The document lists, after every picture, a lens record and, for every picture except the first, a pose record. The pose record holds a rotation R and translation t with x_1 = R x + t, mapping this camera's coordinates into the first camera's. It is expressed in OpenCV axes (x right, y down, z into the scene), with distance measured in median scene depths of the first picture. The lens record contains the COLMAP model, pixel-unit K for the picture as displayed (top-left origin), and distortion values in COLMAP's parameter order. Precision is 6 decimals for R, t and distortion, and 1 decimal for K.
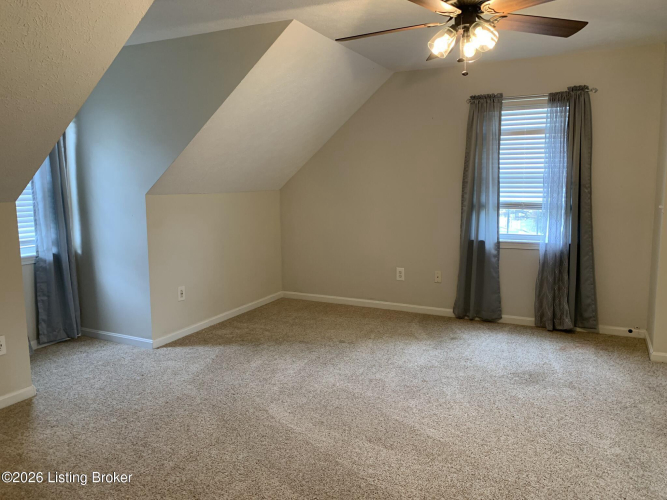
lens RADIAL K [[510.2, 0, 333.8], [0, 510.2, 249.0], [0, 0, 1]] dist [-0.002322, -0.003342]
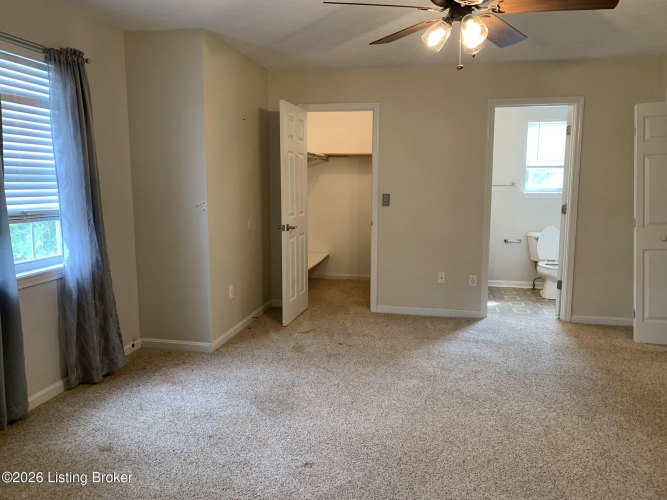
lens RADIAL K [[510.2, 0, 332.5], [0, 510.2, 249.8], [0, 0, 1]] dist [-0.002322, -0.003342]
pose [[-0.274100, -0.119647, 0.954229, -0.354991], [0.127212, 0.979001, 0.159294, -0.103166], [-0.953250, 0.165052, -0.253124, 0.855464]]
